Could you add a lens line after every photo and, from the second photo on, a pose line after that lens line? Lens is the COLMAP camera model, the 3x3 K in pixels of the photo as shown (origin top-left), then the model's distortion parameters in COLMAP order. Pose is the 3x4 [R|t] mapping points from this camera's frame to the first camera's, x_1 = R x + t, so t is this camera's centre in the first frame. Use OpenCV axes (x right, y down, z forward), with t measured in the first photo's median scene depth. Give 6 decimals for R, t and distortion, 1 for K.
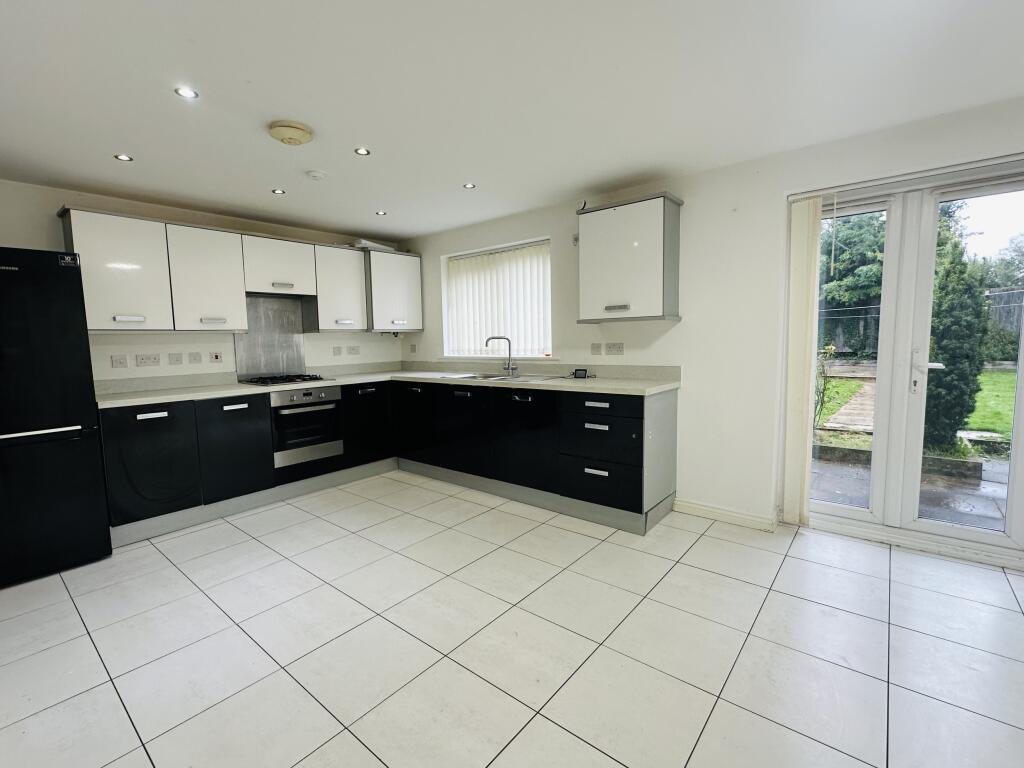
lens RADIAL K [[461.8, 0, 511.8], [0, 461.8, 383.5], [0, 0, 1]] dist [0.002426, 0.000150]
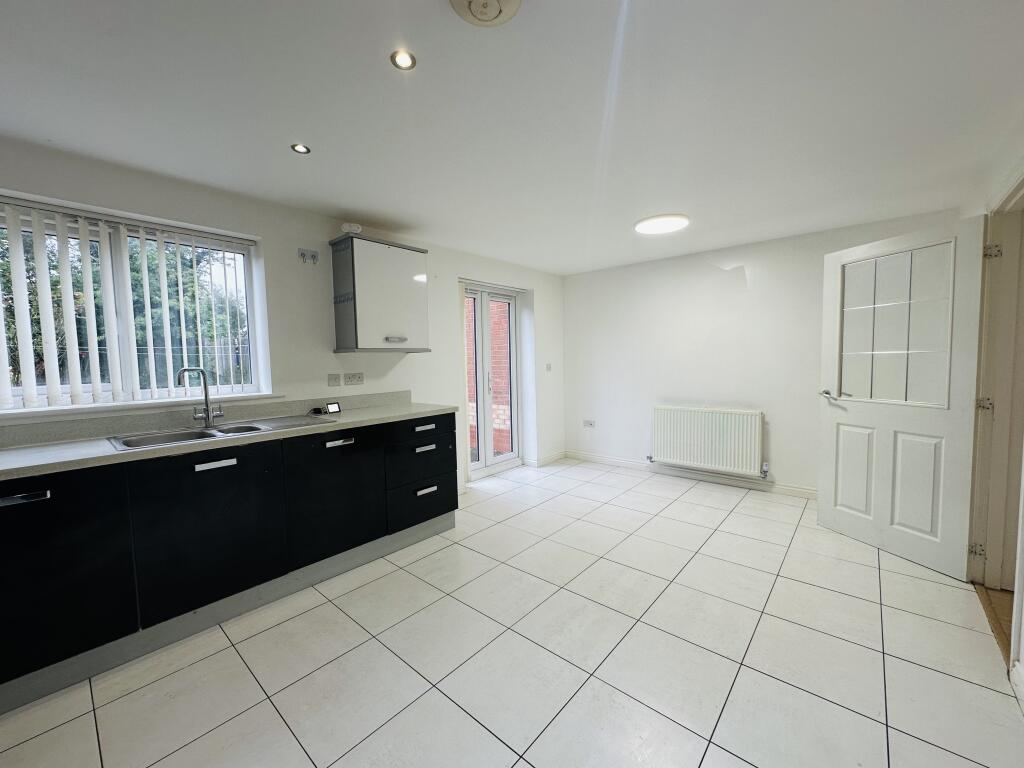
lens RADIAL K [[409.0, 0, 512.1], [0, 409.0, 384.8], [0, 0, 1]] dist [0.001852, 0.000030]
pose [[0.032778, -0.044372, 0.998477, -0.647597], [0.114227, 0.992634, 0.040363, -0.059677], [-0.992914, 0.112730, 0.037605, 0.635949]]
